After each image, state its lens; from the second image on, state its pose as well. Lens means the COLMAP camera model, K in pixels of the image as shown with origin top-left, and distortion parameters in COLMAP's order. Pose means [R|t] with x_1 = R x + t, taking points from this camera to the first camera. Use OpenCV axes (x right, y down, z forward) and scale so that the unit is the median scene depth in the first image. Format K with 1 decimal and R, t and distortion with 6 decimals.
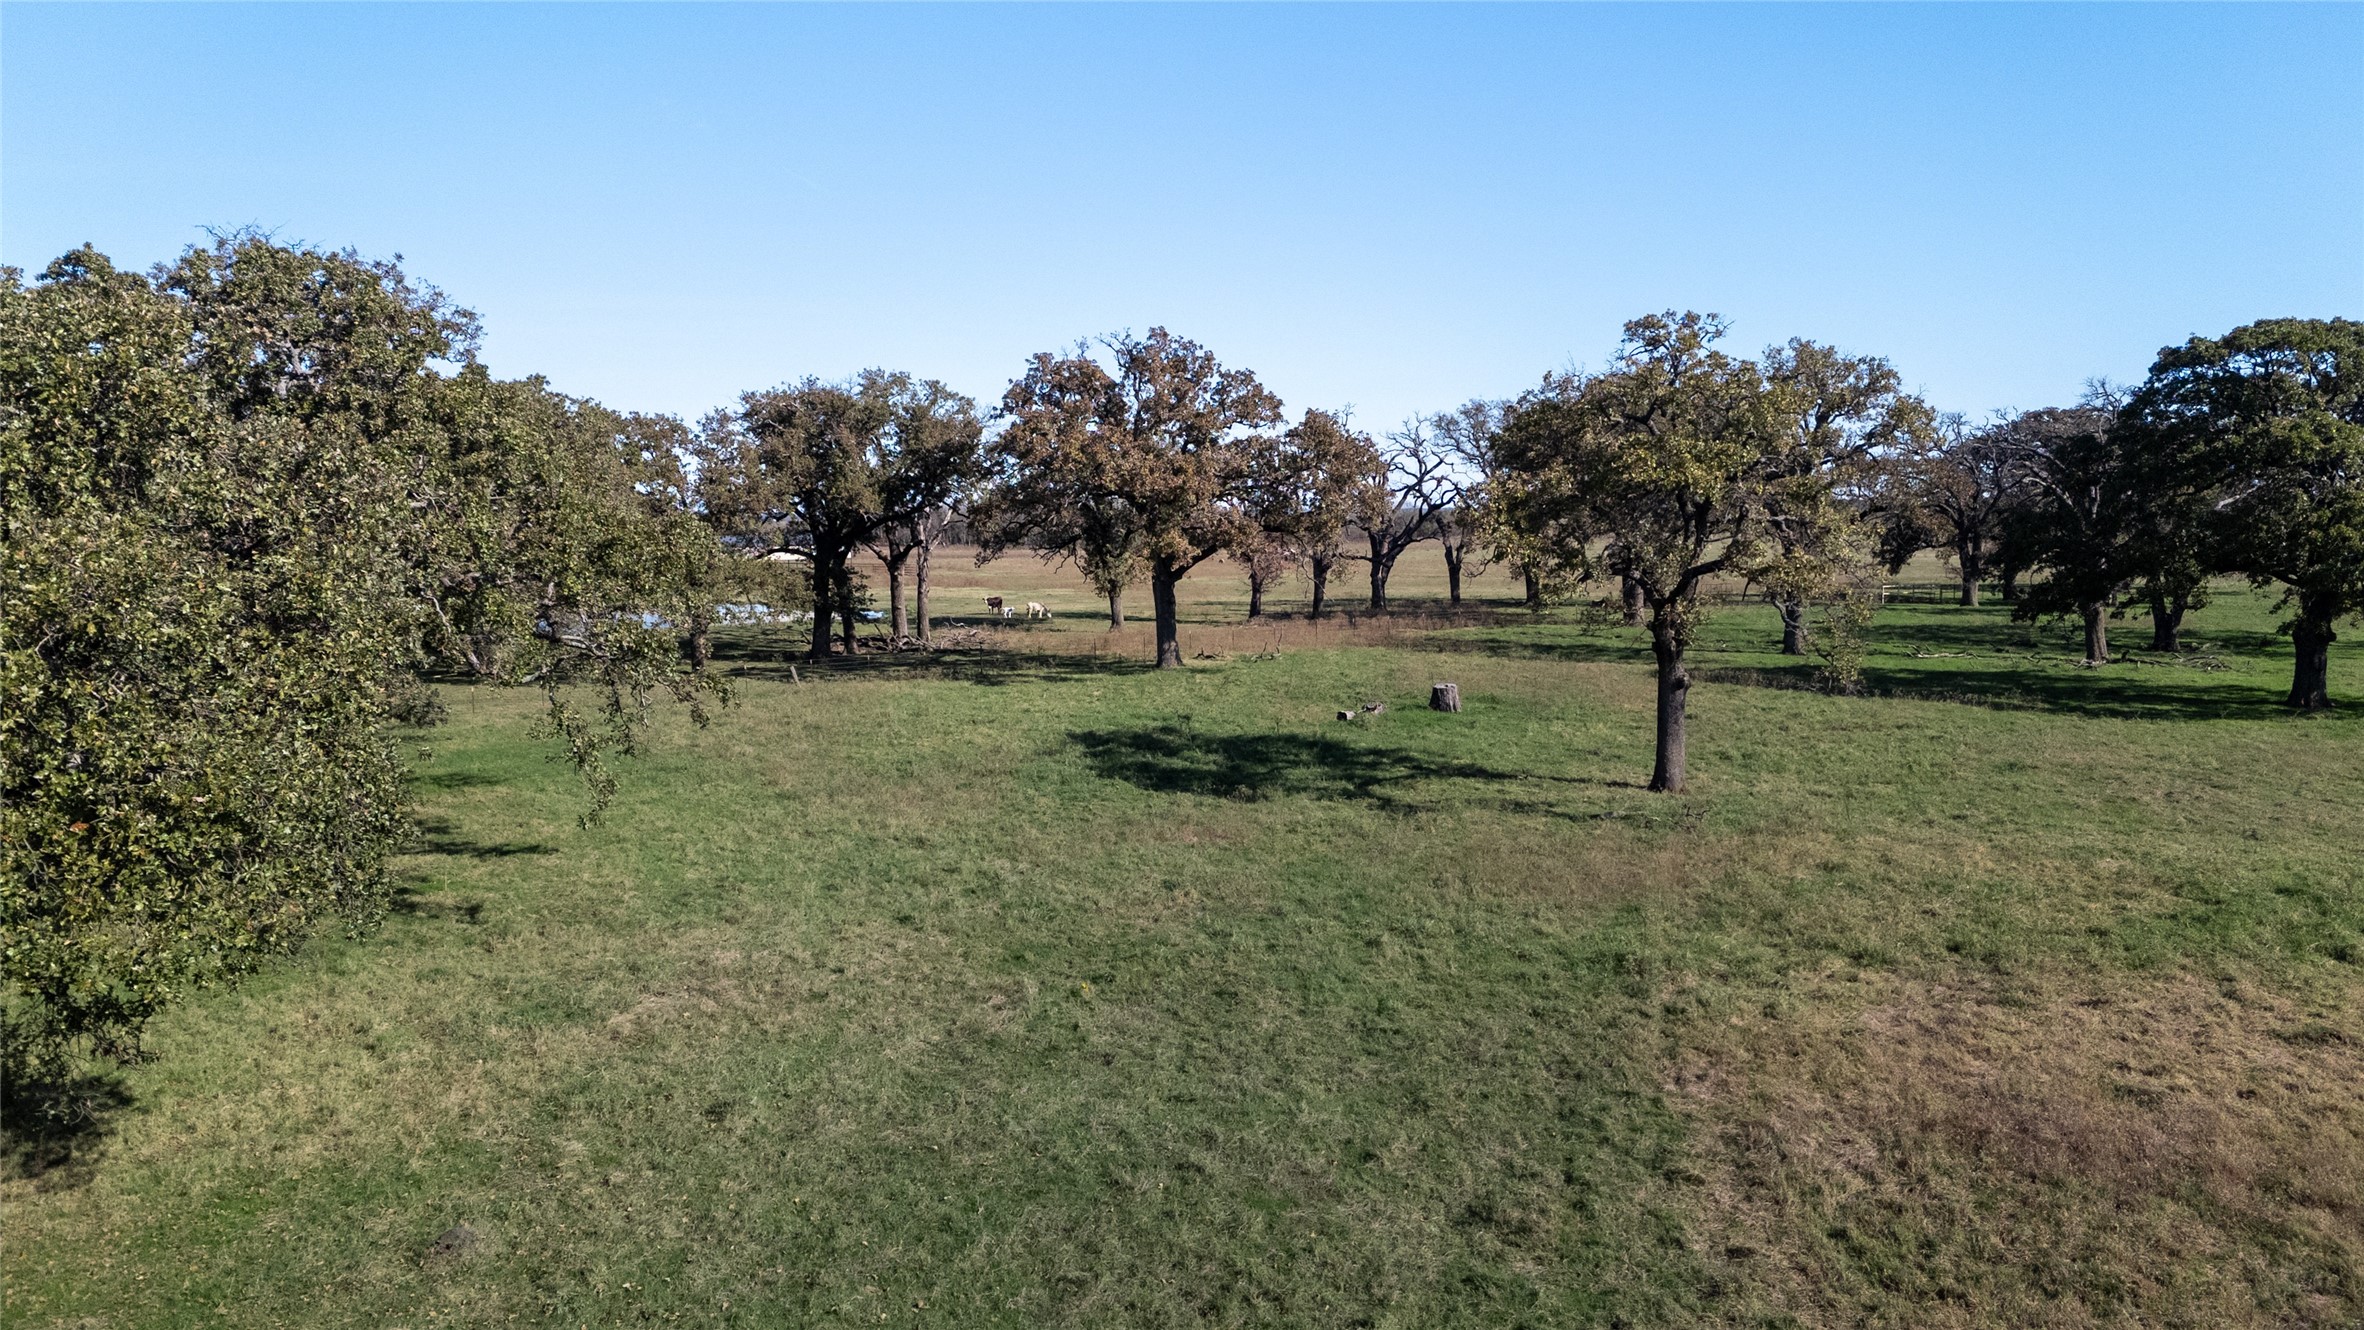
lens RADIAL K [[1598.8, 0, 1181.8], [0, 1598.8, 664.1], [0, 0, 1]] dist [-0.006754, -0.000178]
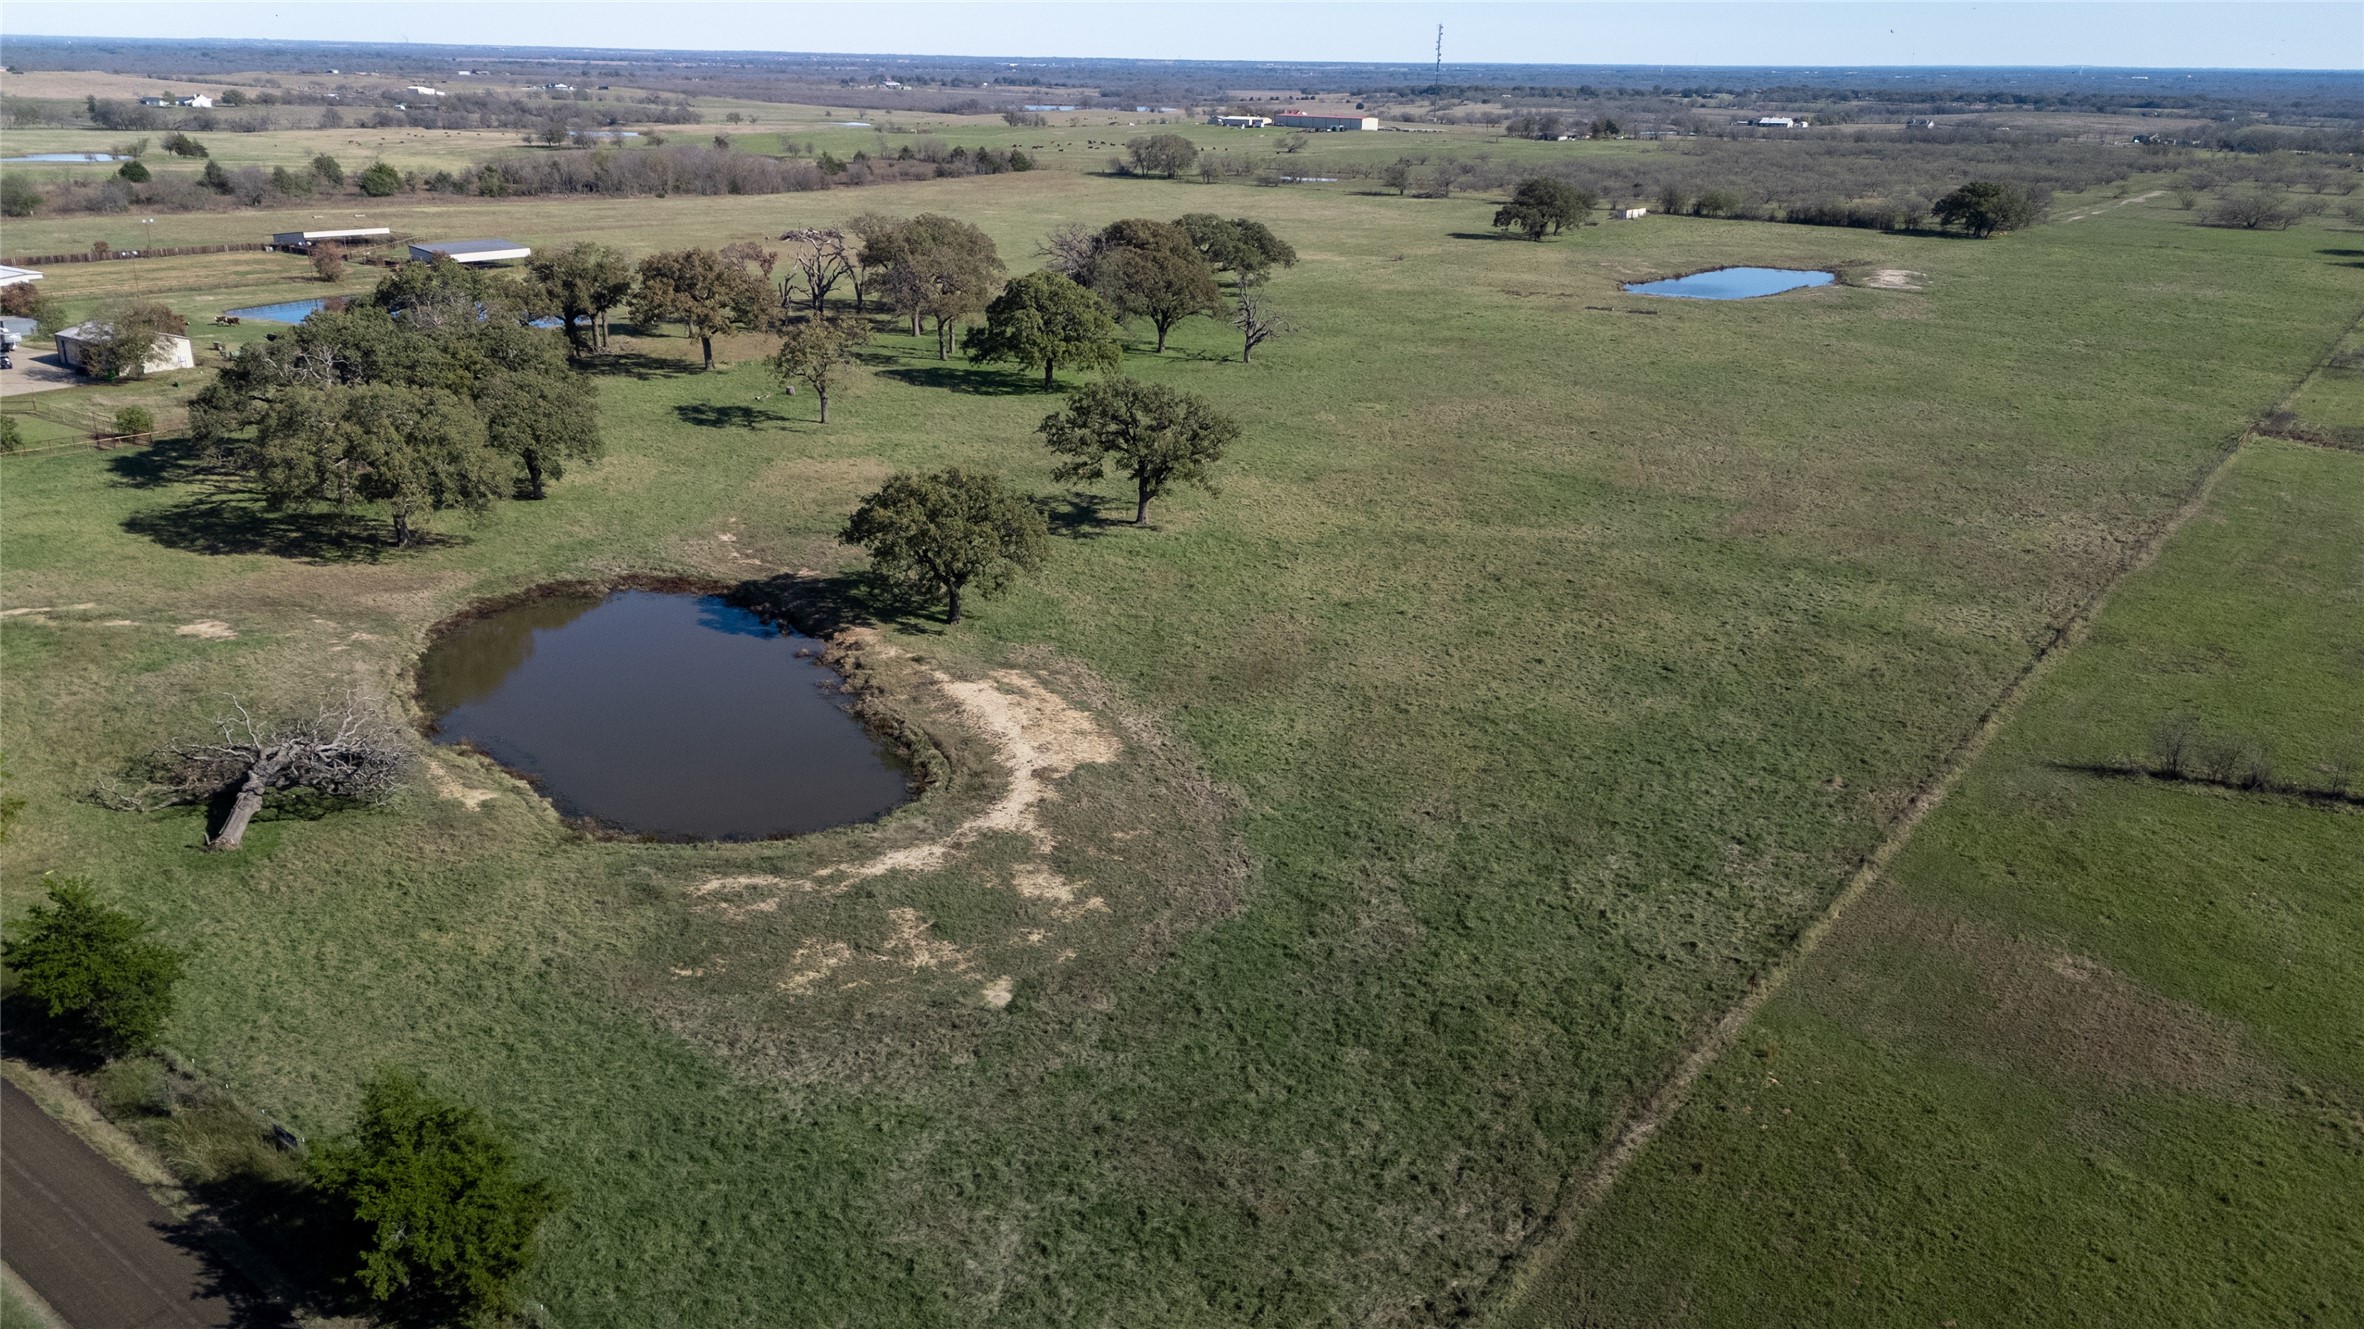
lens RADIAL K [[1598.8, 0, 1184.4], [0, 1598.8, 664.9], [0, 0, 1]] dist [-0.006754, -0.000178]
pose [[0.973771, -0.055348, 0.220695, 0.237041], [-0.007938, 0.961108, 0.276059, -0.424363], [-0.227391, -0.270570, 0.935460, -2.946910]]
